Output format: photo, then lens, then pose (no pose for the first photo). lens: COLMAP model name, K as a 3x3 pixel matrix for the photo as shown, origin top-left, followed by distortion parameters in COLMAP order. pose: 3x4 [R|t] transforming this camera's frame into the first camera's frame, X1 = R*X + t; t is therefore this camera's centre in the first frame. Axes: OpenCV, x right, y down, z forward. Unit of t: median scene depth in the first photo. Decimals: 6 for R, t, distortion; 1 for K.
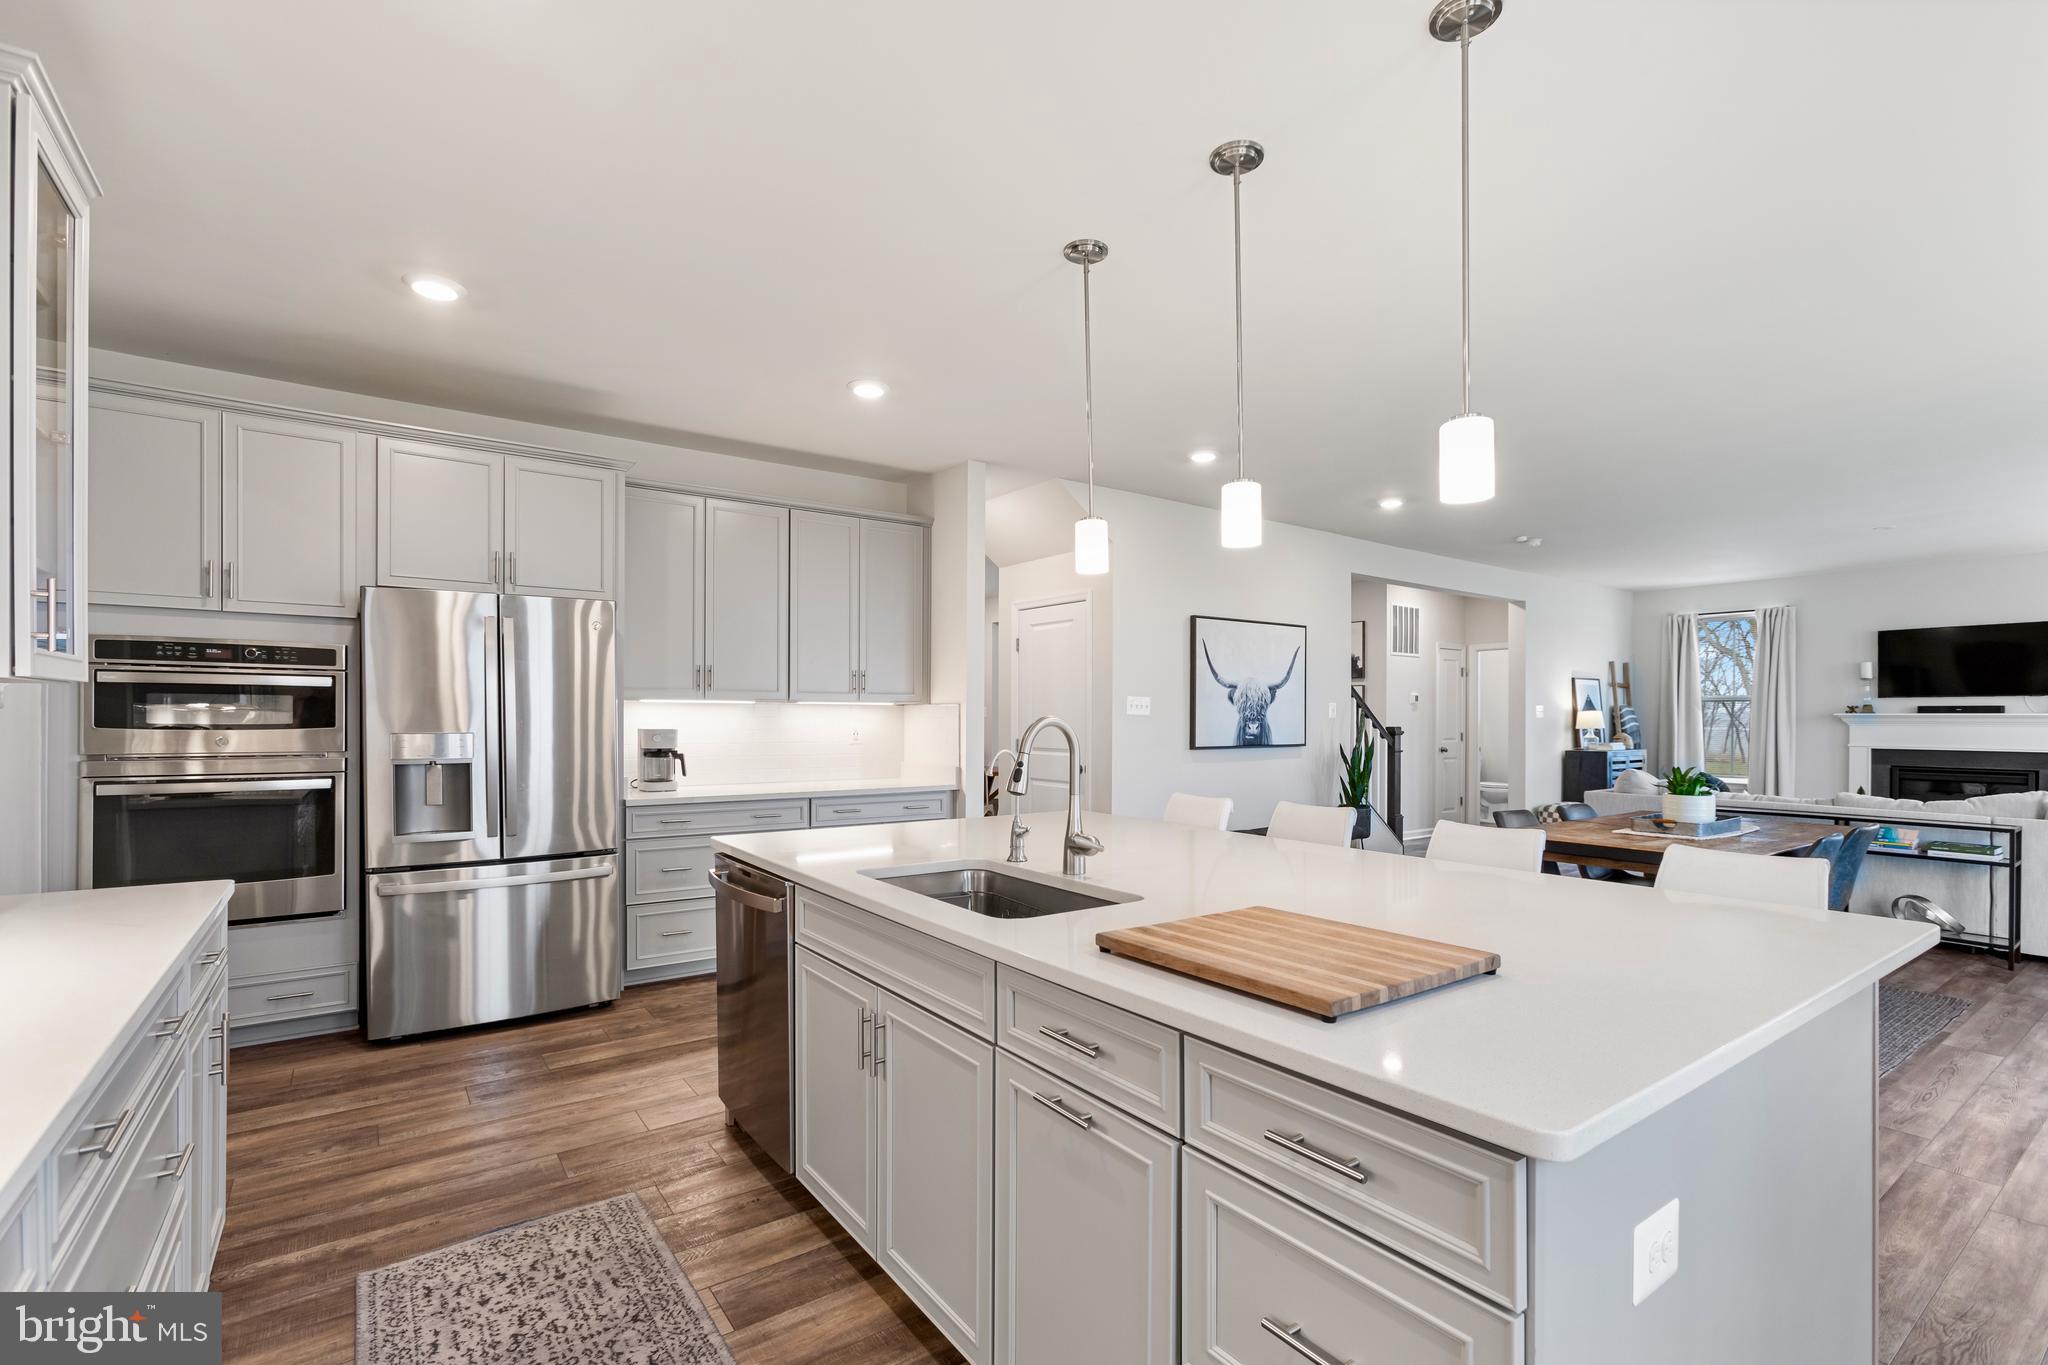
lens RADIAL K [[910.5, 0, 1025.1], [0, 910.5, 728.0], [0, 0, 1]] dist [-0.005247, 0.006226]
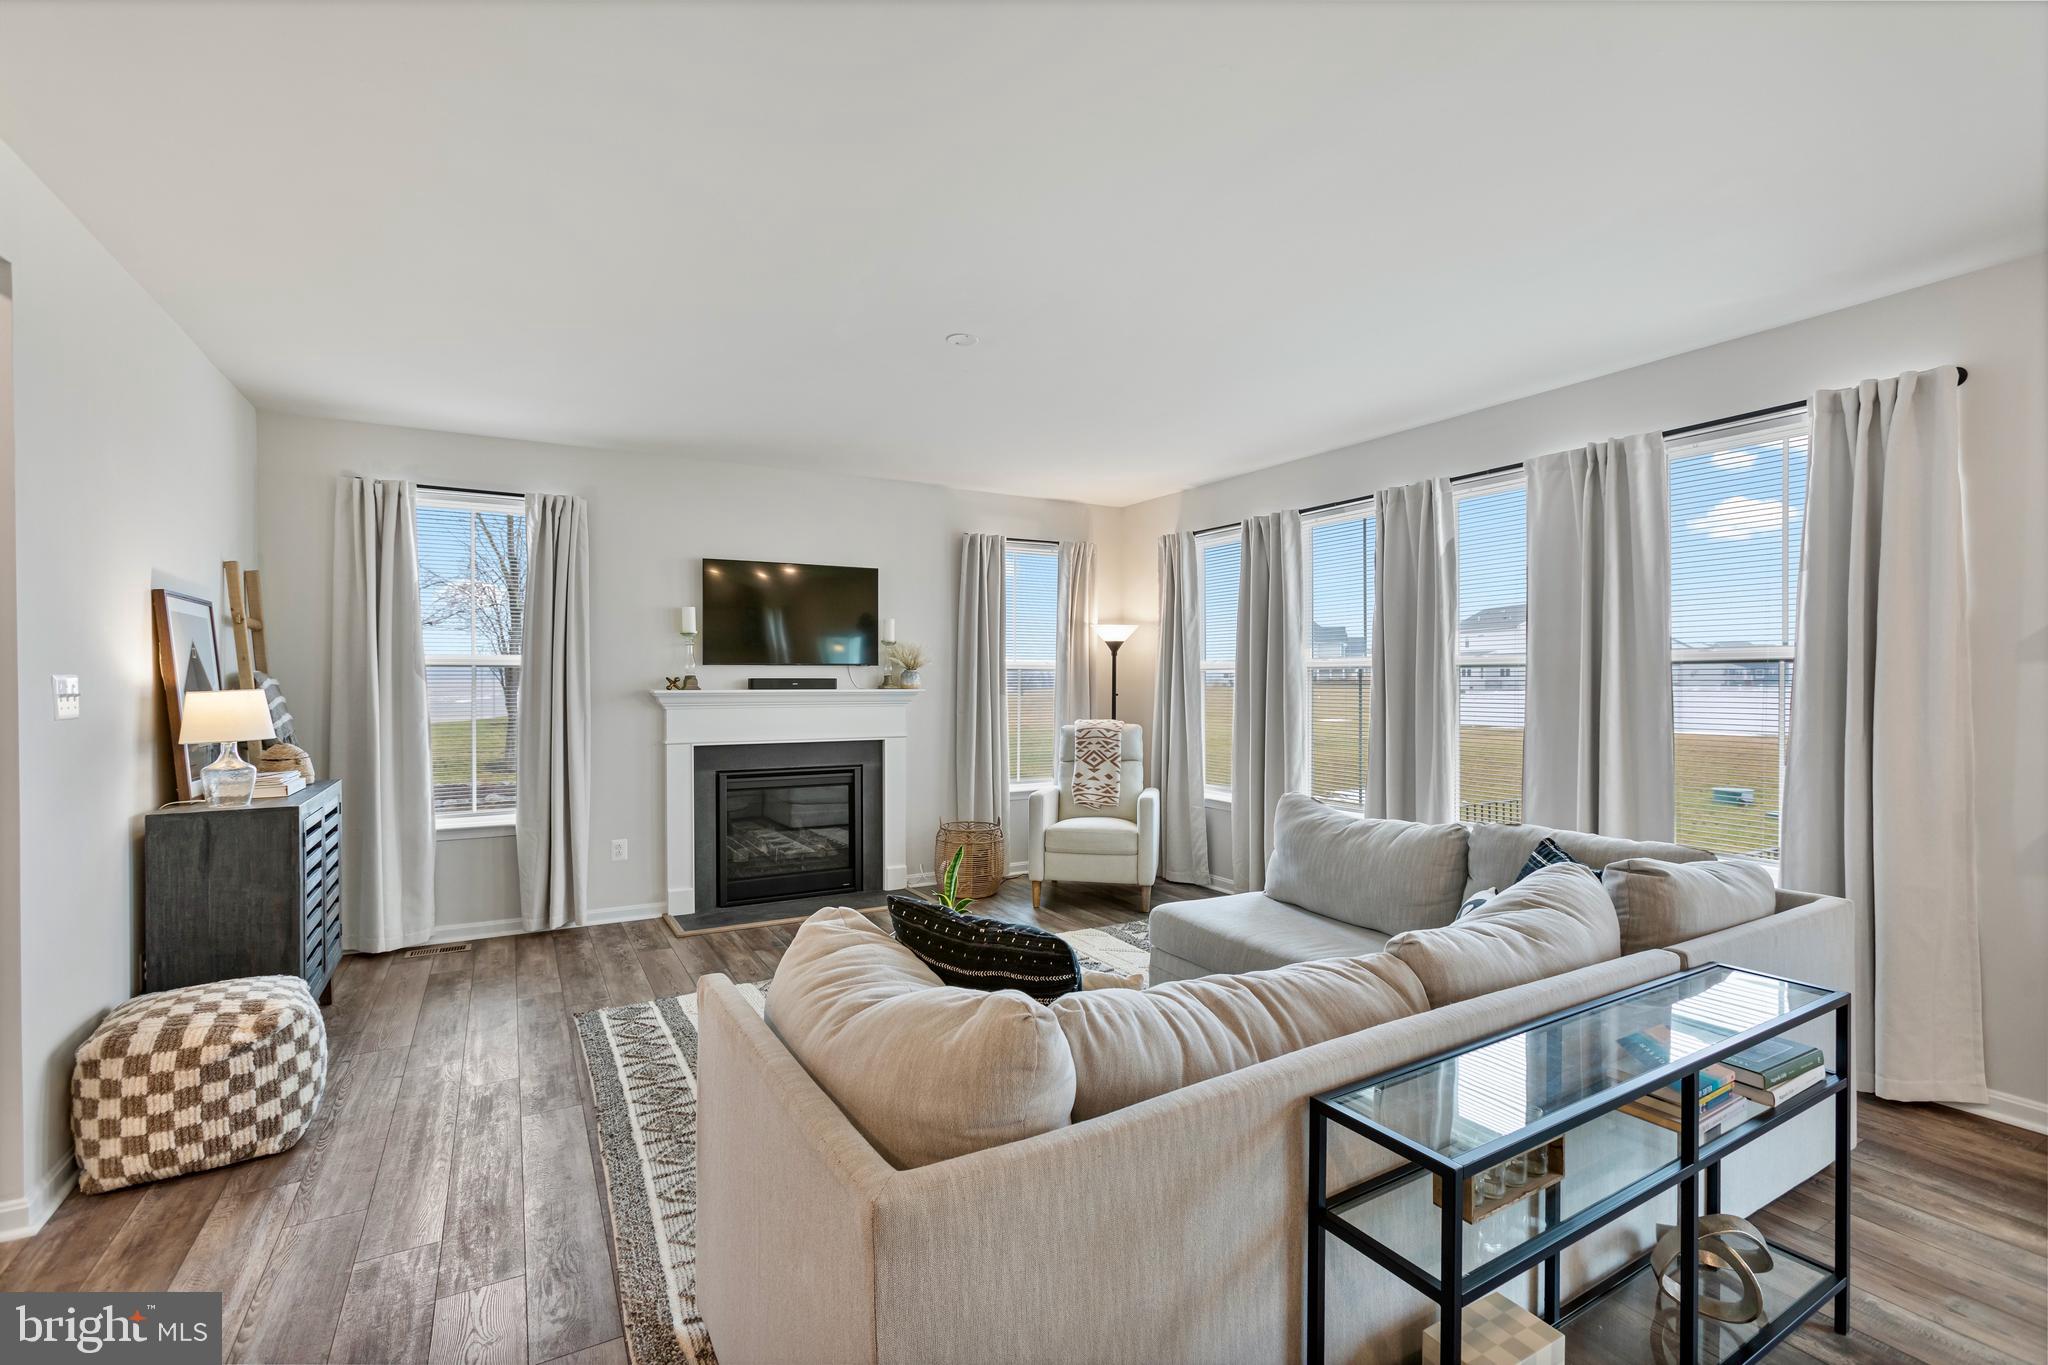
lens RADIAL K [[910.5, 0, 1016.3], [0, 910.5, 687.7], [0, 0, 1]] dist [-0.005247, 0.006226]
pose [[0.126457, -0.012757, 0.991890, 0.315600], [0.009157, 0.999890, 0.011693, -0.020940], [-0.991930, 0.007604, 0.126559, 0.656589]]
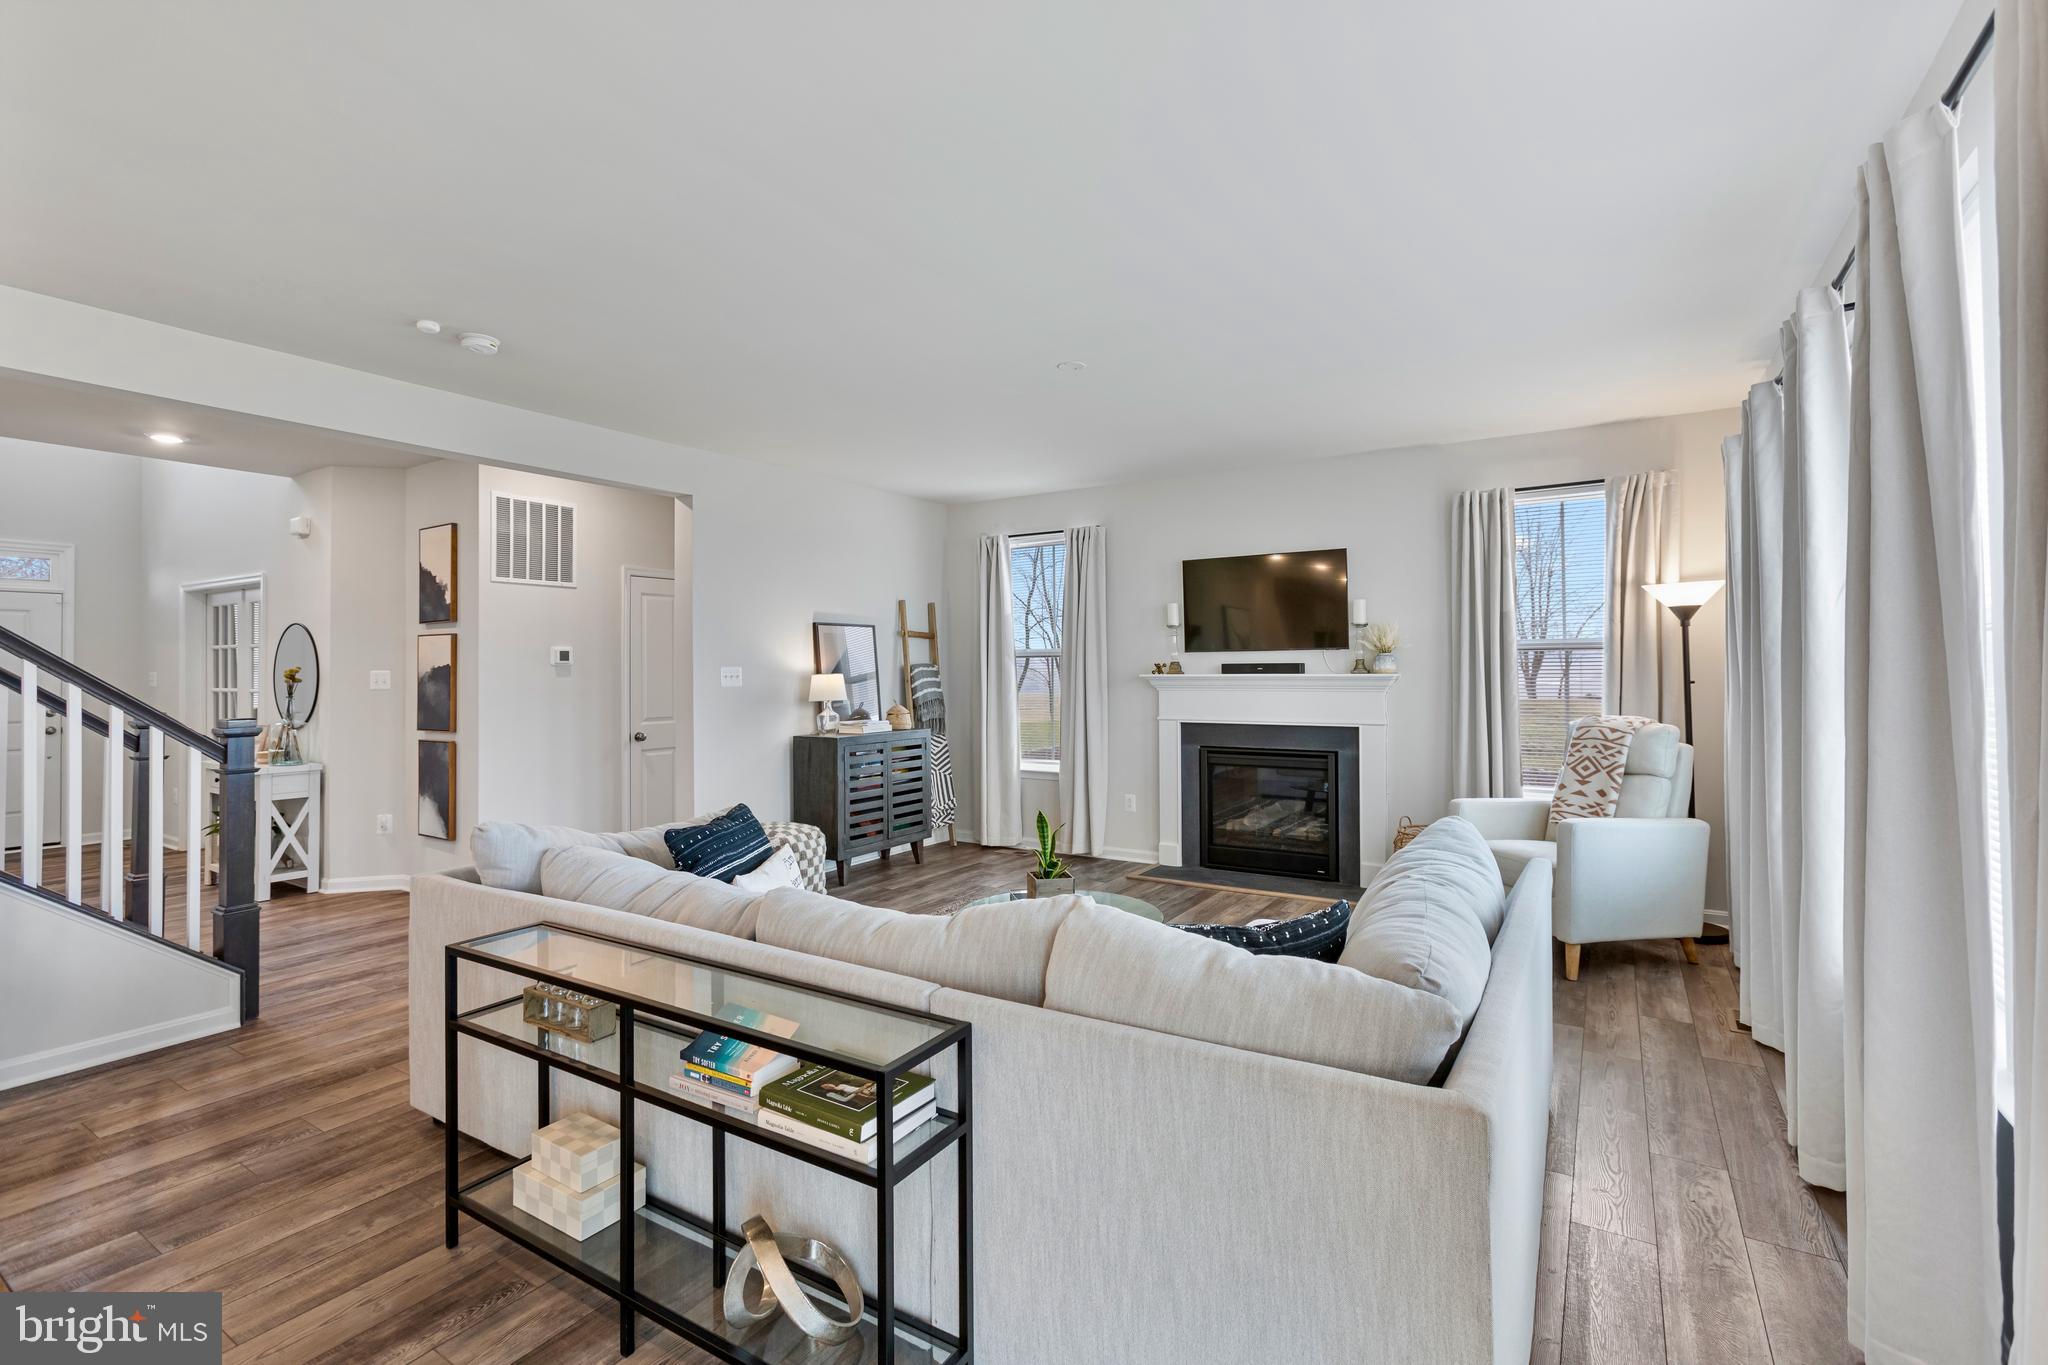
lens RADIAL K [[910.5, 0, 1013.5], [0, 910.5, 662.4], [0, 0, 1]] dist [-0.005247, 0.006226]
pose [[0.931097, -0.009164, 0.364657, 0.505864], [0.015549, 0.999773, -0.014578, -0.015588], [-0.364440, 0.019244, 0.931028, 0.345793]]
